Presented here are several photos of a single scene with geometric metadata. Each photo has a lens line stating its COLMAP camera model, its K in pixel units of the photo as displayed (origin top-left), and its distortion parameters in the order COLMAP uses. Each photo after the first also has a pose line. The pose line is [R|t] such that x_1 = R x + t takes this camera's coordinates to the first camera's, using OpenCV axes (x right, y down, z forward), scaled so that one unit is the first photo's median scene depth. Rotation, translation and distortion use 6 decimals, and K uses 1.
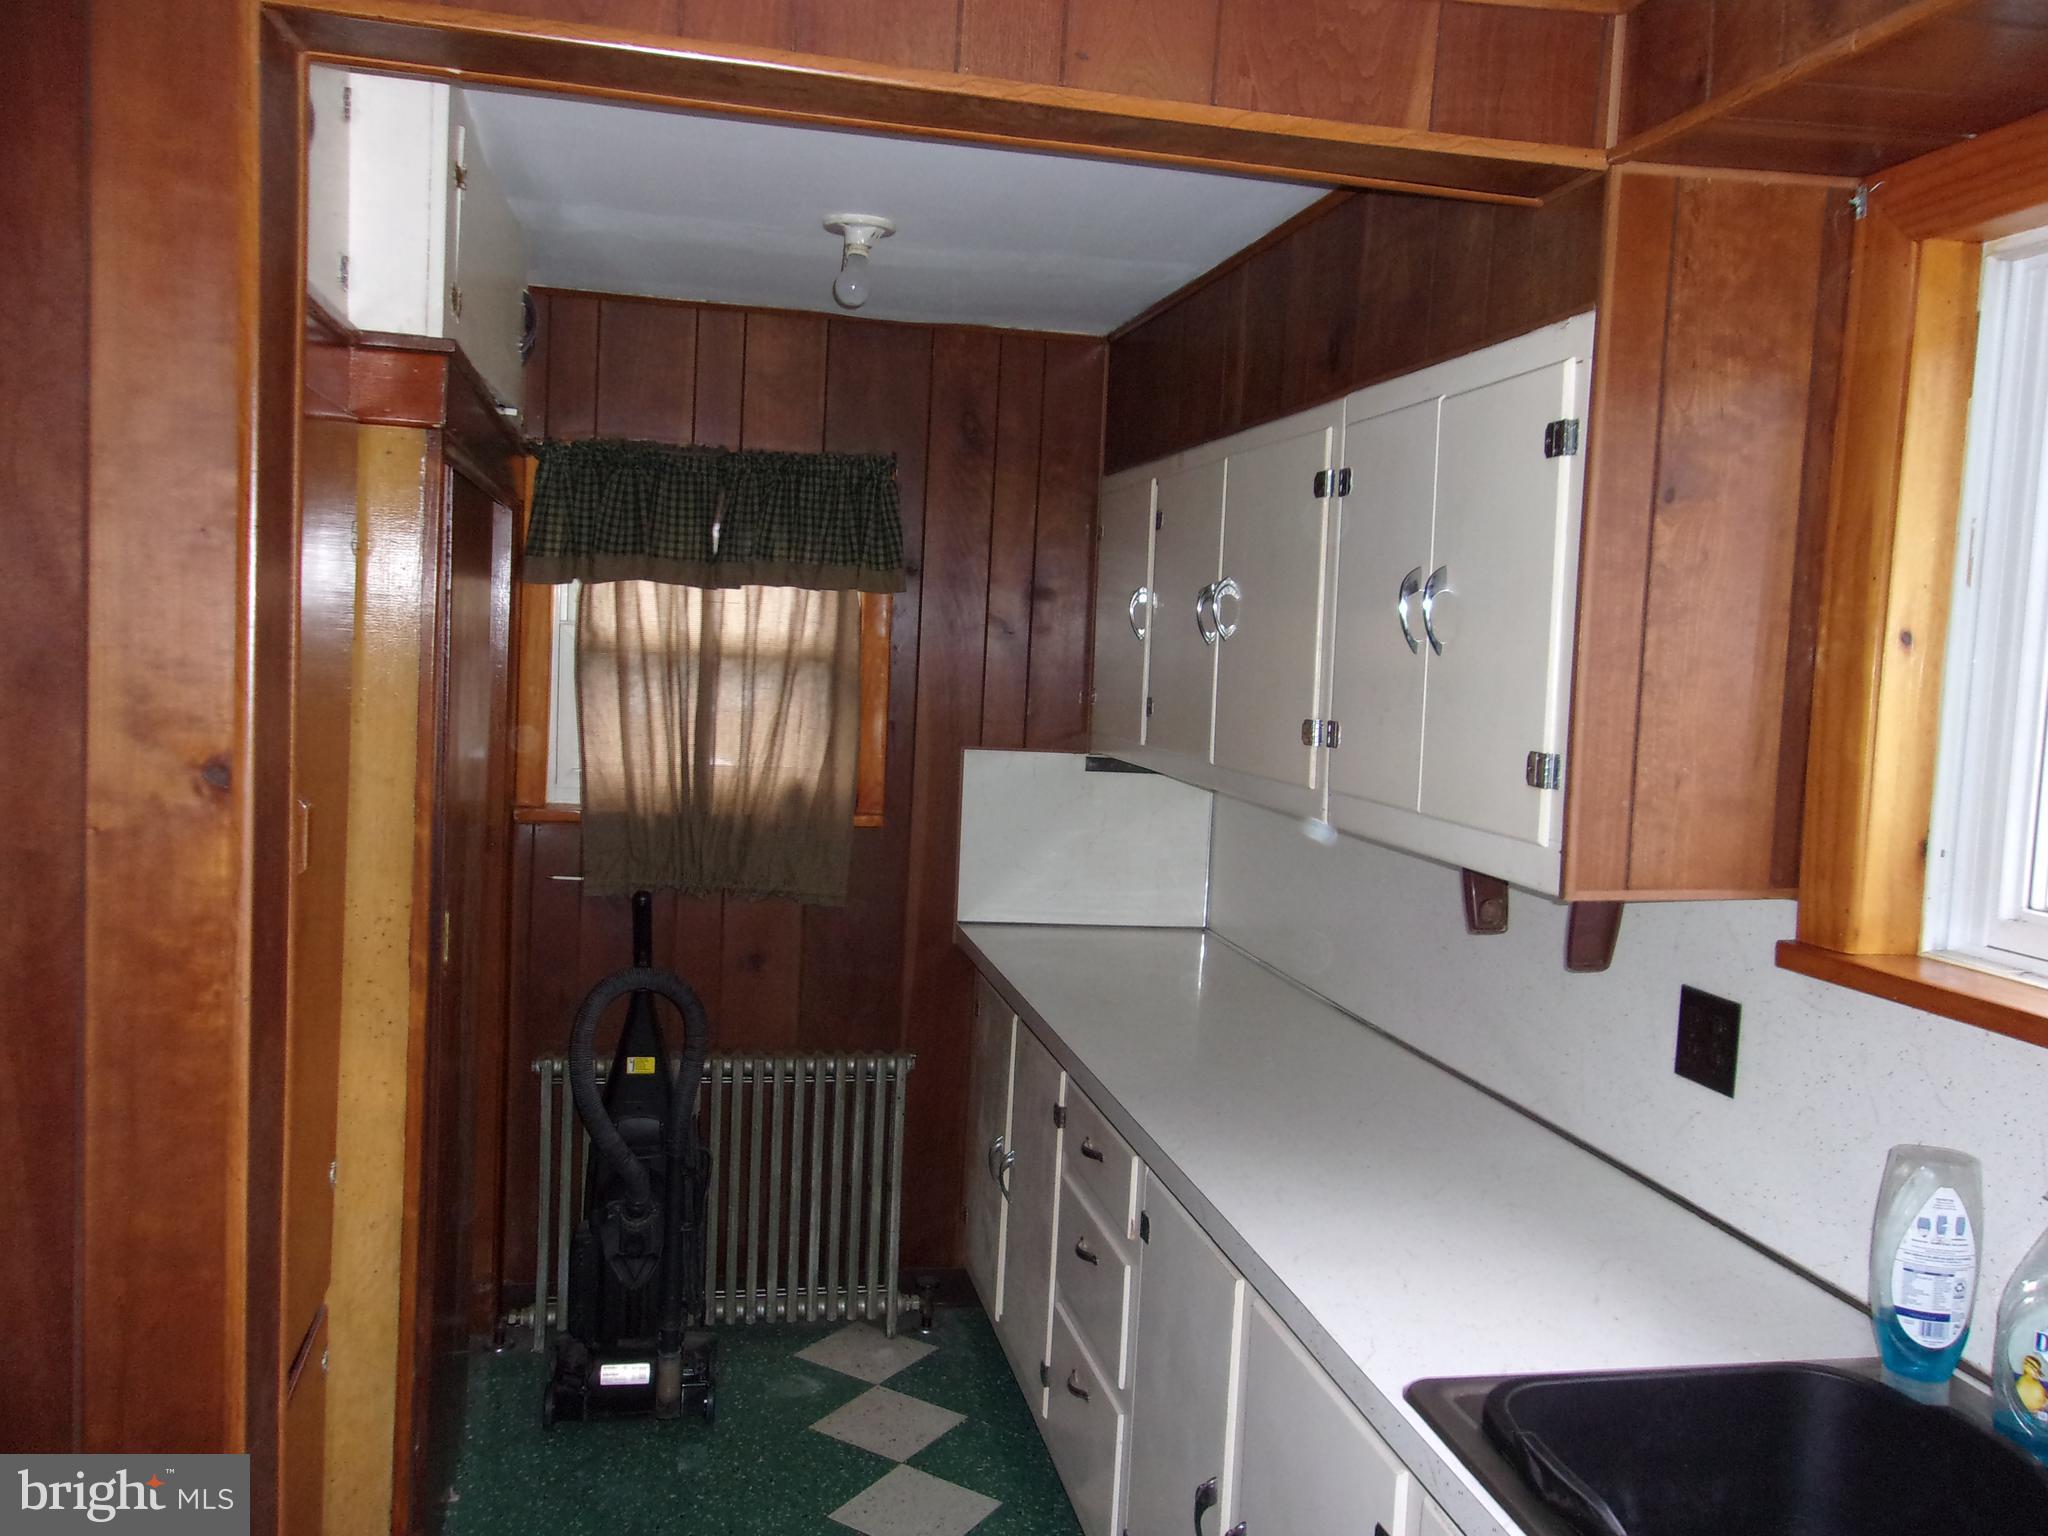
lens RADIAL K [[1617.9, 0, 1014.2], [0, 1617.9, 767.0], [0, 0, 1]] dist [0.005596, 0.012437]
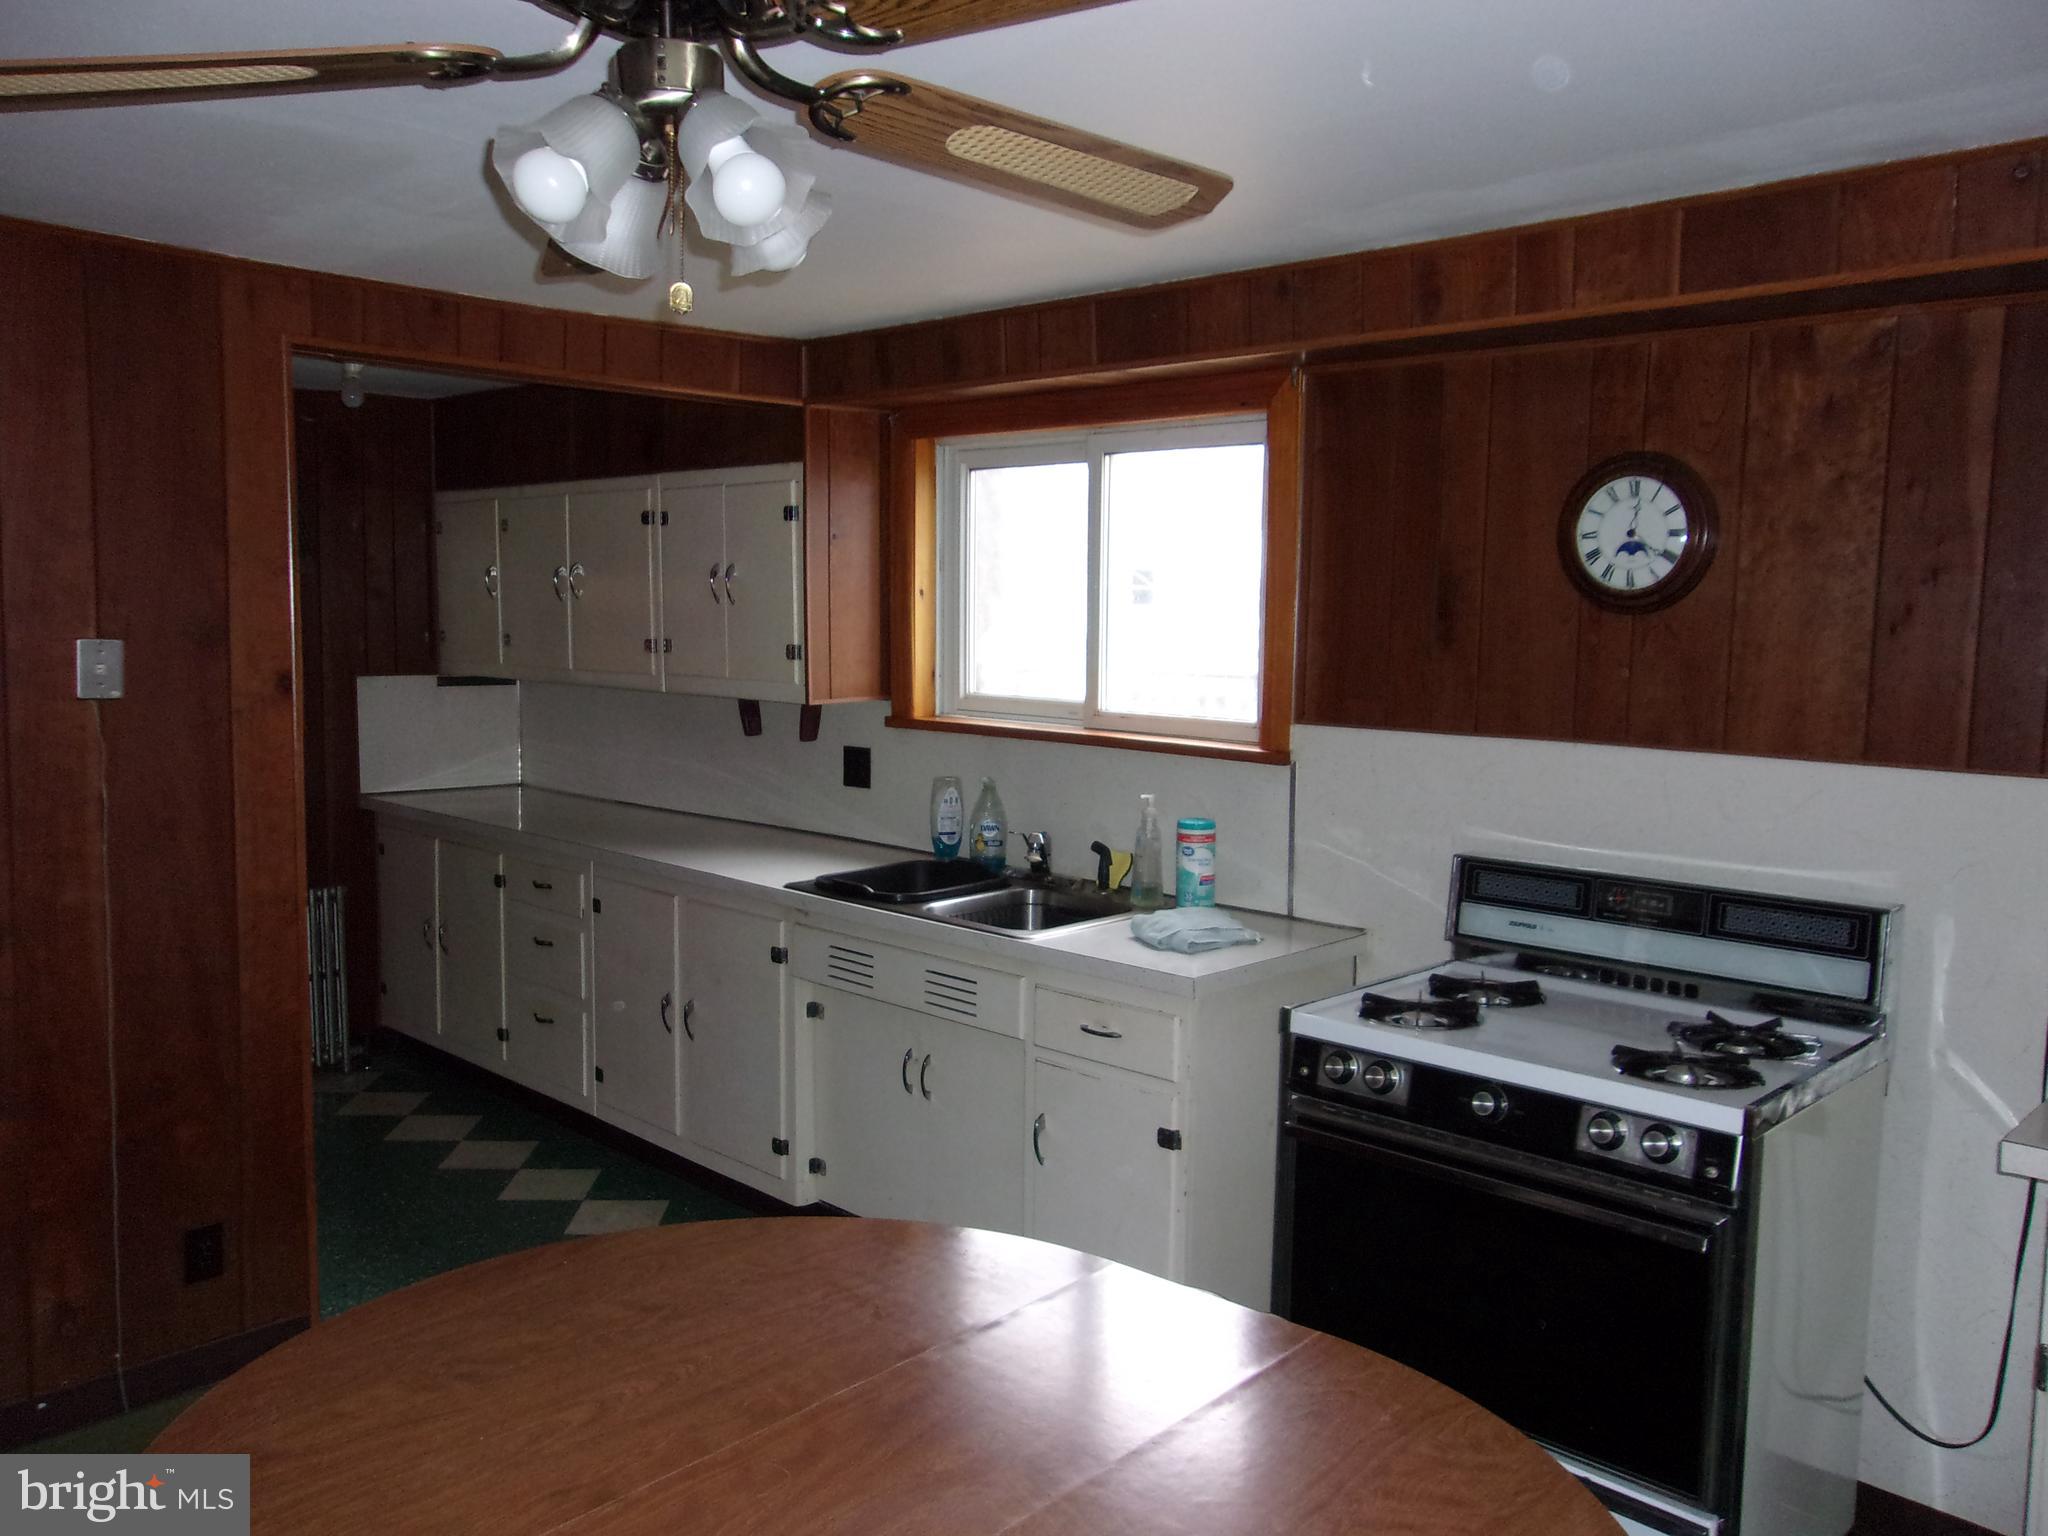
lens RADIAL K [[1617.9, 0, 1014.2], [0, 1617.9, 767.0], [0, 0, 1]] dist [0.005596, 0.012437]
pose [[0.828938, -0.094720, 0.551263, -0.734165], [0.071482, 0.995415, 0.063549, 0.041834], [-0.554755, -0.013273, 0.831908, -1.163999]]
